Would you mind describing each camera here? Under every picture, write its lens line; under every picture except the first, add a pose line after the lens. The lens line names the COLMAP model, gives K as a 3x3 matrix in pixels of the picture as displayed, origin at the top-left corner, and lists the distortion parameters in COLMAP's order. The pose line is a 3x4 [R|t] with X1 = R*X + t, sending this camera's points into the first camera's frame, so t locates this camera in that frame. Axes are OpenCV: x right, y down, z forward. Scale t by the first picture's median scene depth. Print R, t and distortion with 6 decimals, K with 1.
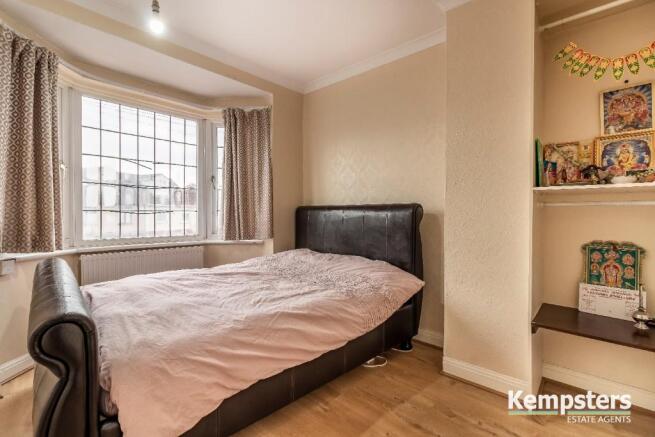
lens RADIAL K [[302.7, 0, 329.7], [0, 302.7, 216.9], [0, 0, 1]] dist [-0.002231, -0.000675]
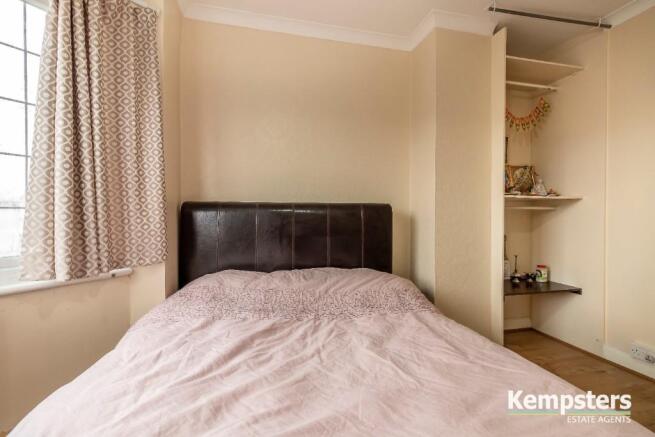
lens RADIAL K [[302.7, 0, 328.4], [0, 302.7, 216.9], [0, 0, 1]] dist [-0.002231, -0.000675]
pose [[0.551210, -0.013601, 0.834256, -0.889771], [0.008173, 0.999907, 0.010902, -0.021213], [-0.834326, 0.000809, 0.551270, 0.878198]]
